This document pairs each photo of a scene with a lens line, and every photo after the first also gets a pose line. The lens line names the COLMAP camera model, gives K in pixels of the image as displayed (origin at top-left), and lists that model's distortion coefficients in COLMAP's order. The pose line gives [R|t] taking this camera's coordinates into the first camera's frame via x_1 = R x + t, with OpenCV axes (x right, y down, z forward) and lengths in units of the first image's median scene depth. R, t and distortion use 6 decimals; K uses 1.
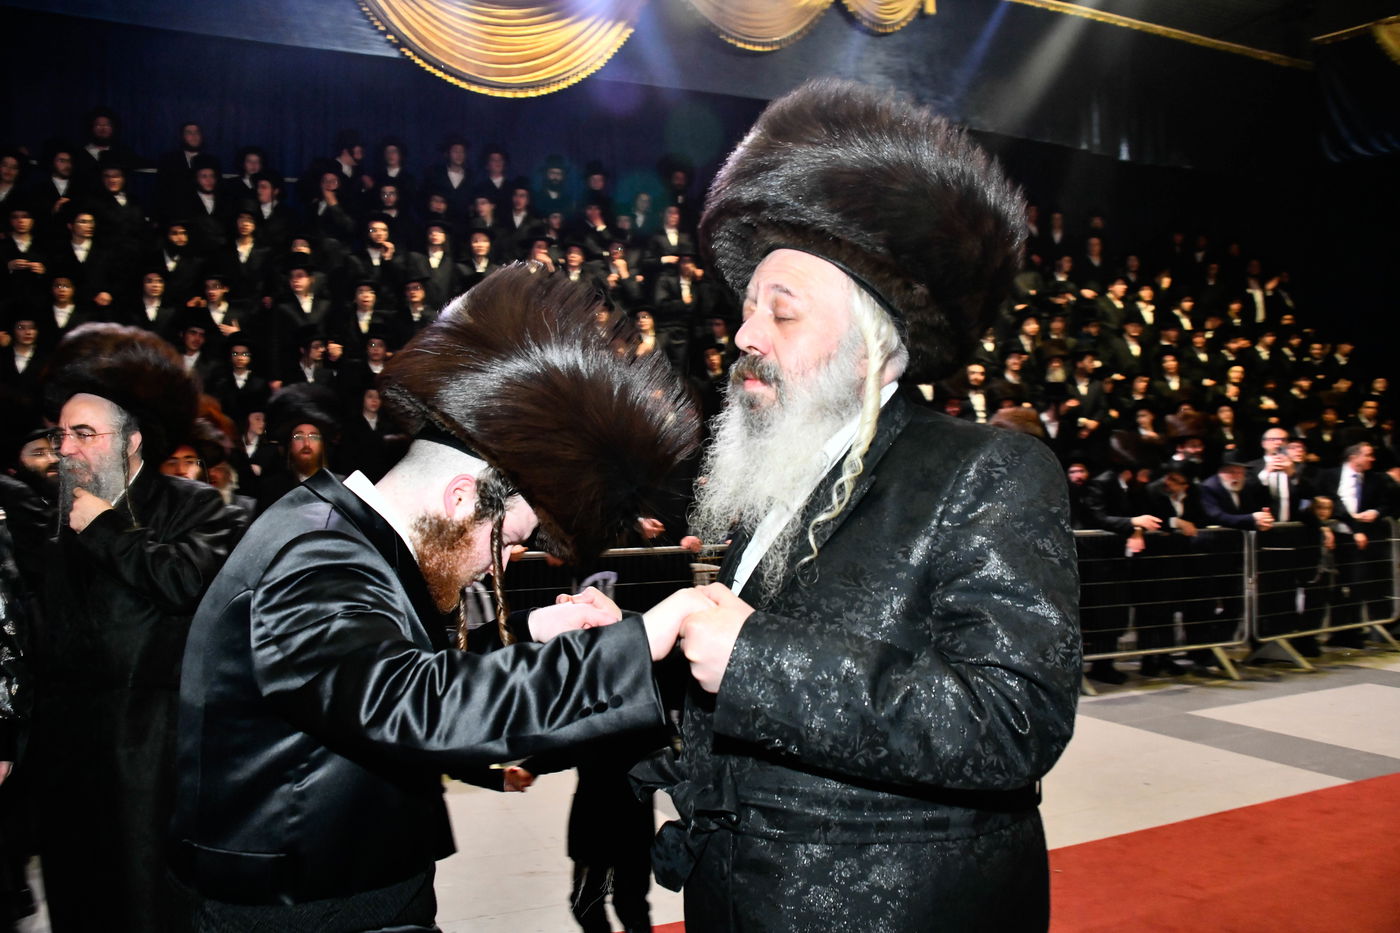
lens RADIAL K [[1104.5, 0, 700.7], [0, 1104.5, 472.9], [0, 0, 1]] dist [-0.144379, 0.078901]
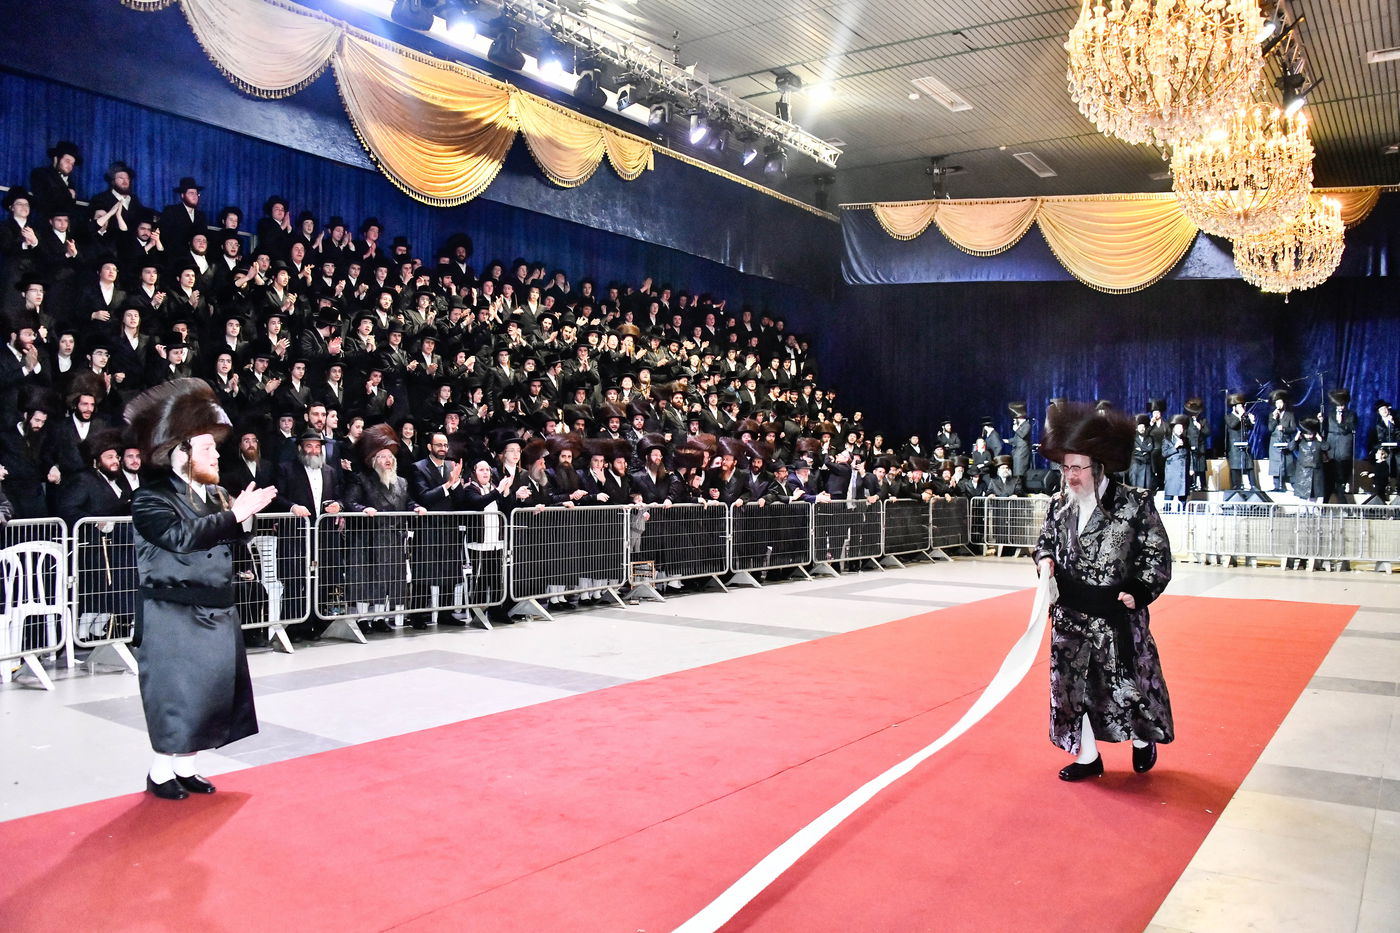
lens RADIAL K [[1137.7, 0, 700.2], [0, 1137.7, 464.4], [0, 0, 1]] dist [-0.145518, 0.098380]
pose [[0.848910, 0.025612, 0.527916, -0.617292], [-0.026766, 0.999627, -0.005456, 0.002882], [-0.527859, -0.009499, 0.849279, -0.451253]]
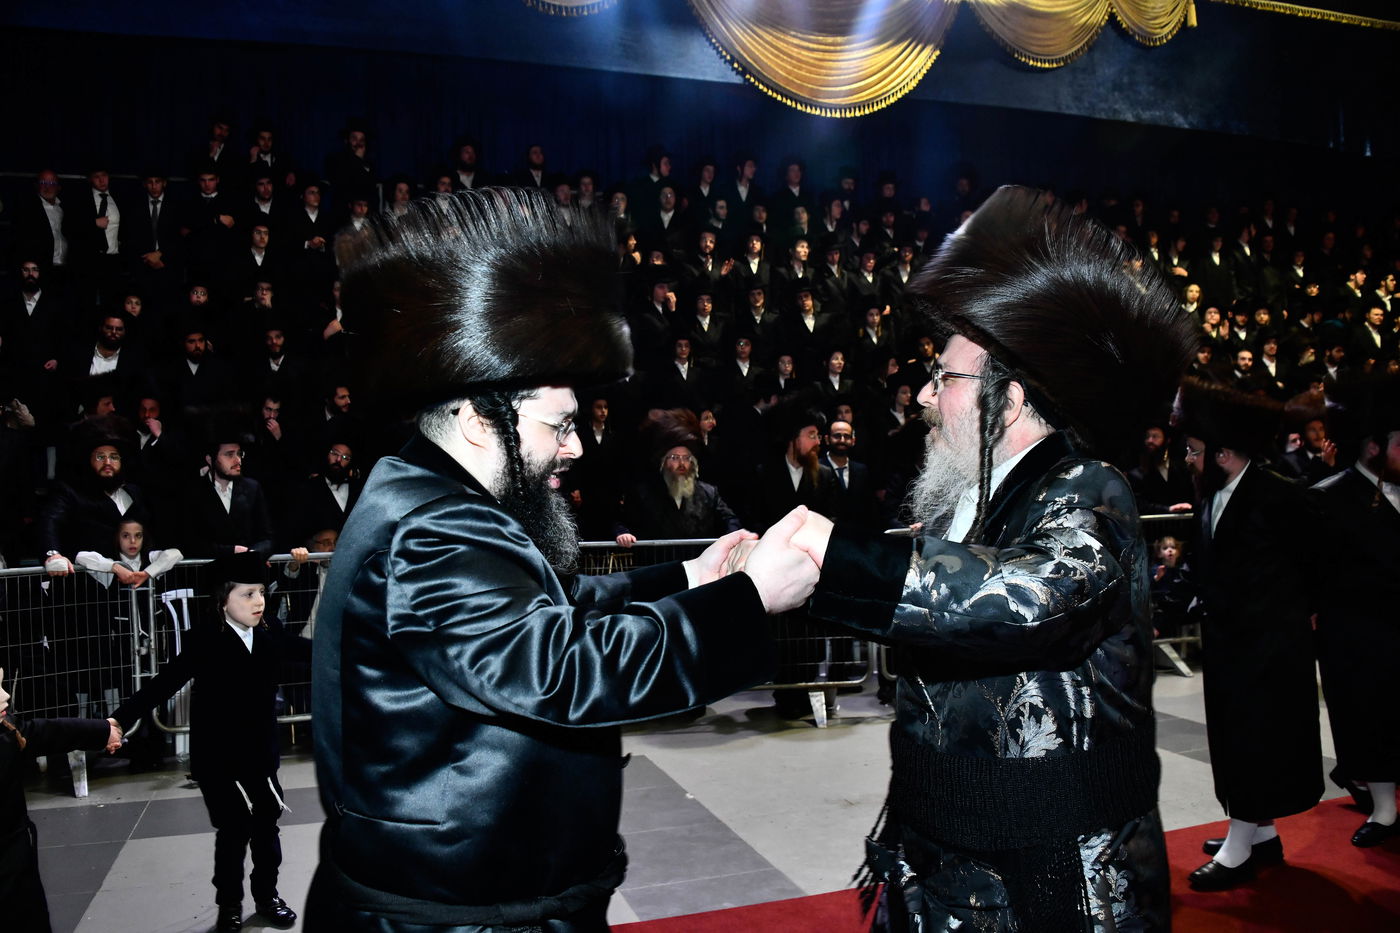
lens RADIAL K [[1104.5, 0, 700.7], [0, 1104.5, 472.9], [0, 0, 1]] dist [-0.144379, 0.078901]
pose [[0.996349, -0.013745, -0.084260, -0.210994], [0.014793, 0.999821, 0.011825, 0.000069], [0.084082, -0.013028, 0.996374, -0.109946]]
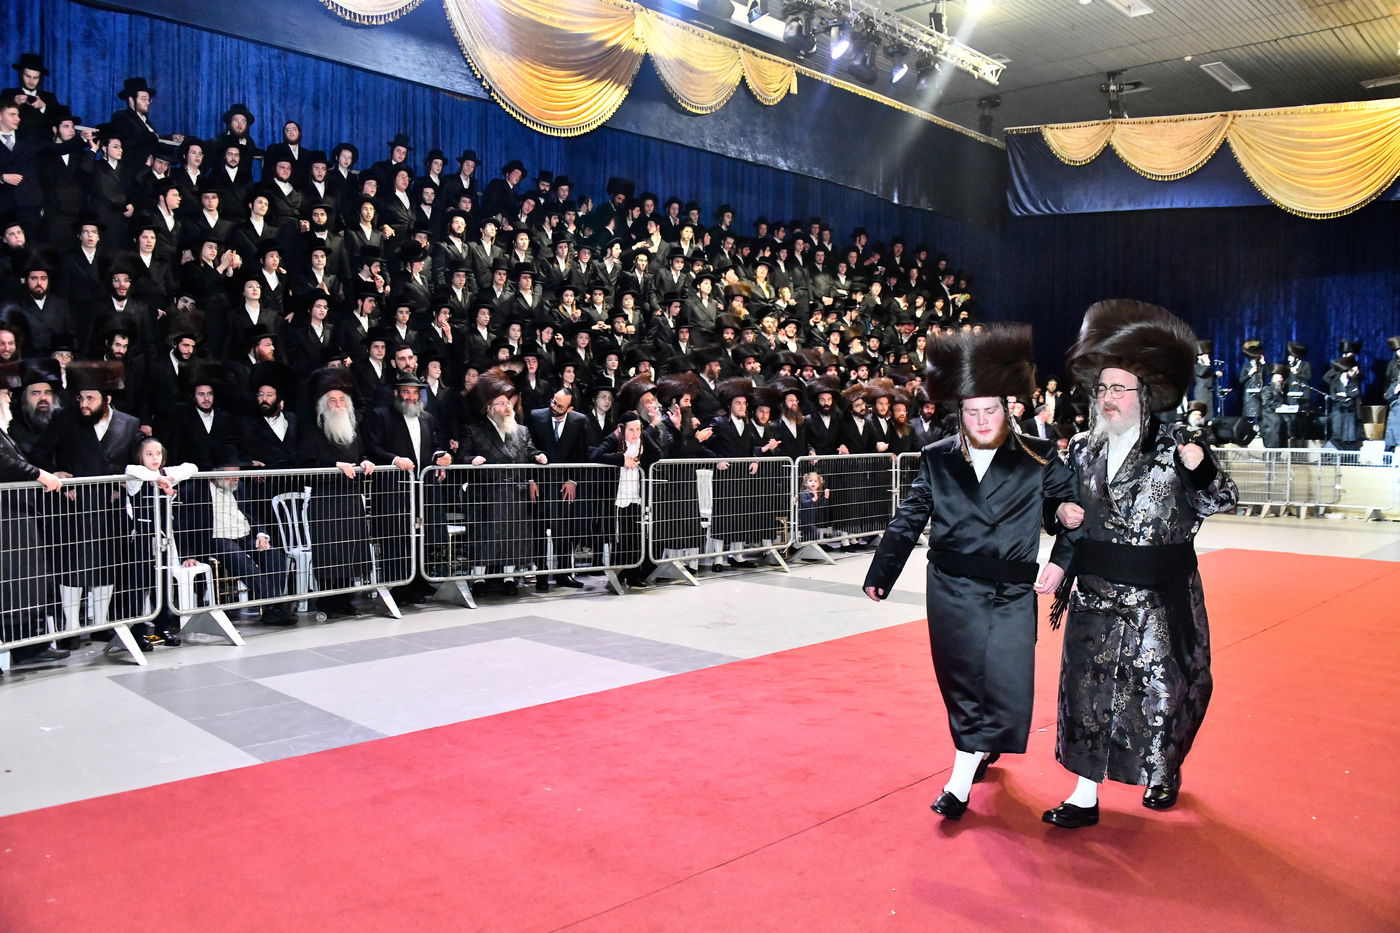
lens RADIAL K [[1134.3, 0, 700.8], [0, 1134.3, 467.7], [0, 0, 1]] dist [-0.145171, 0.077731]
pose [[0.919485, 0.002082, 0.393120, -0.521327], [-0.021463, 0.998760, 0.044913, 0.005175], [-0.392540, -0.049734, 0.918389, -0.364804]]
